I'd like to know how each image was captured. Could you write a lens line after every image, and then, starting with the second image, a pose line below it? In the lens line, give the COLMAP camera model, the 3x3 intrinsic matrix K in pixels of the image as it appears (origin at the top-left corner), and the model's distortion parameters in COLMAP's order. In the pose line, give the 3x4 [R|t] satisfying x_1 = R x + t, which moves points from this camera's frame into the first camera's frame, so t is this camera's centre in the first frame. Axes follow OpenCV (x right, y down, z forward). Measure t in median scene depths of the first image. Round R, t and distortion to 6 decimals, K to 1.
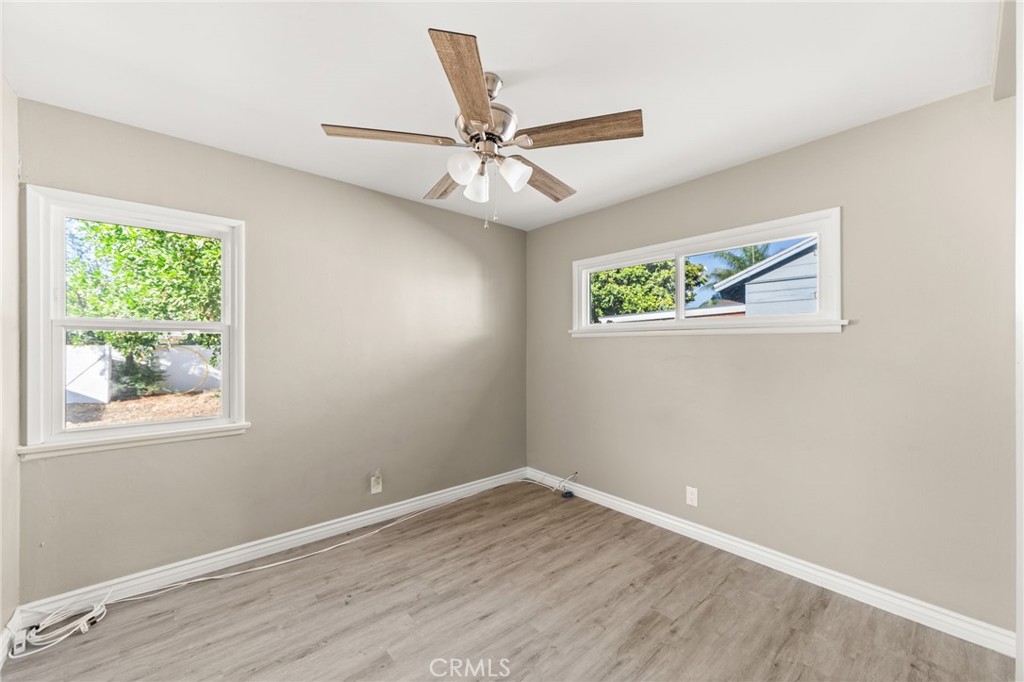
lens RADIAL K [[394.5, 0, 510.8], [0, 394.5, 339.6], [0, 0, 1]] dist [0.001364, 0.000644]
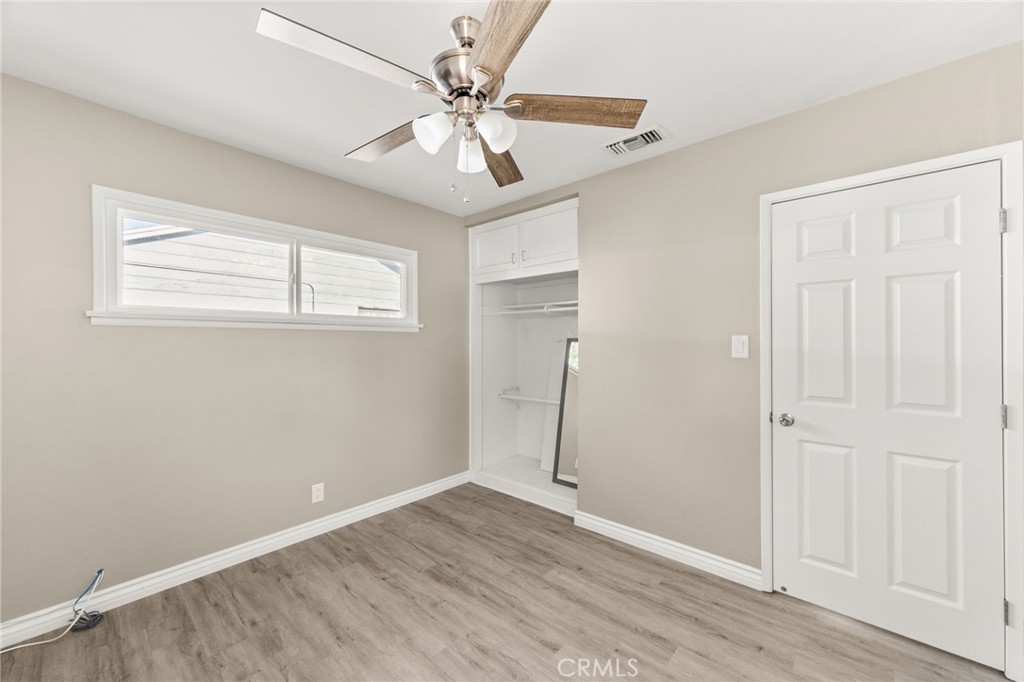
lens RADIAL K [[394.5, 0, 510.8], [0, 394.5, 339.6], [0, 0, 1]] dist [0.001364, 0.000644]
pose [[-0.129289, 0.002770, 0.991603, -0.684448], [-0.018261, 0.999820, -0.005174, 0.010783], [-0.991439, -0.018777, -0.129216, 0.767767]]
